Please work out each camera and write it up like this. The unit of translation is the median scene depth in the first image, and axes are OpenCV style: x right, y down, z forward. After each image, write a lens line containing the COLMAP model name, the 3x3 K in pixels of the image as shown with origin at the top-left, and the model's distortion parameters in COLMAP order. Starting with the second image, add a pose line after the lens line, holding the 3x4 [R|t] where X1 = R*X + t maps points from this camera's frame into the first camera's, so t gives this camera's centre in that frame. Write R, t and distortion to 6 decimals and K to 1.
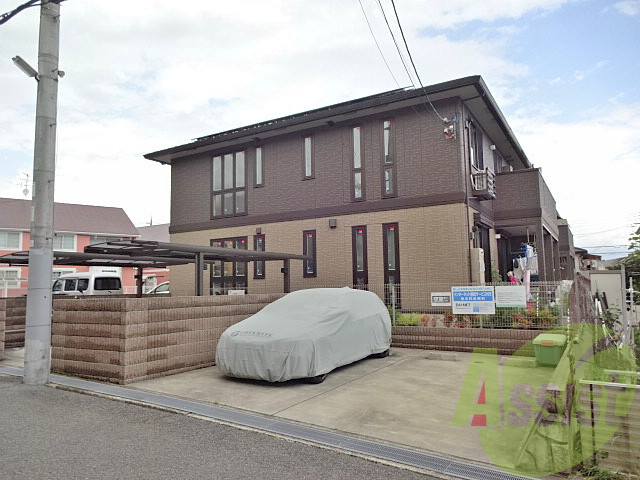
lens RADIAL K [[474.2, 0, 320.0], [0, 474.2, 240.0], [0, 0, 1]] dist [-0.009622, -0.005484]
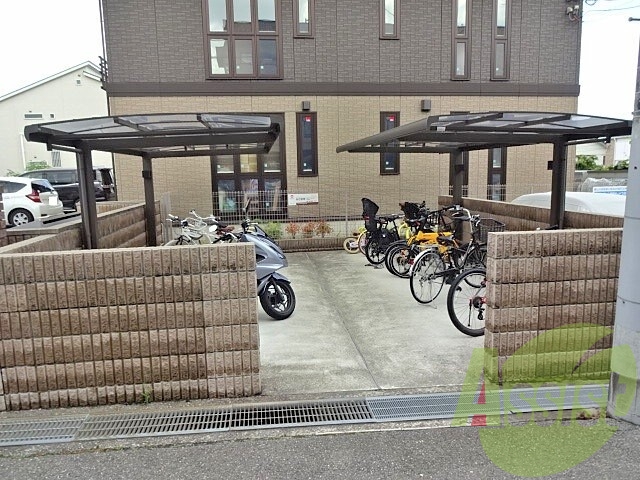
lens RADIAL K [[474.2, 0, 320.0], [0, 474.2, 240.0], [0, 0, 1]] dist [-0.009622, -0.005484]
pose [[0.789290, -0.081361, 0.608606, -0.548199], [-0.057609, 0.976998, 0.205321, 0.028127], [-0.611311, -0.197119, 0.766448, 0.429157]]
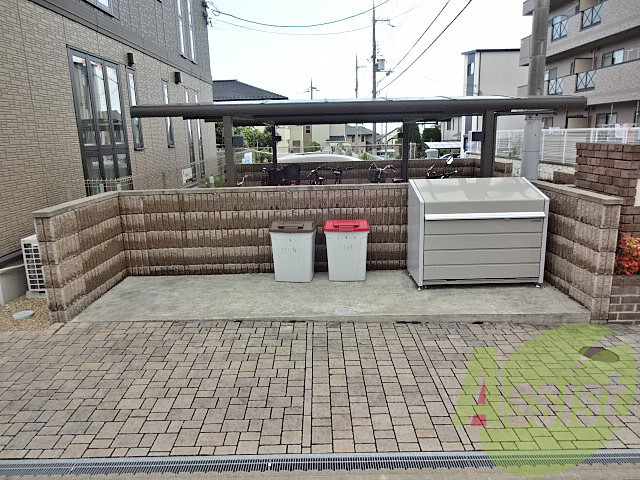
lens RADIAL K [[474.2, 0, 320.0], [0, 474.2, 240.0], [0, 0, 1]] dist [-0.009622, -0.005484]
pose [[-0.504290, -0.156665, 0.849204, -0.836674], [-0.053139, 0.987171, 0.150561, 0.092989], [-0.861898, 0.030801, -0.506145, 1.116320]]
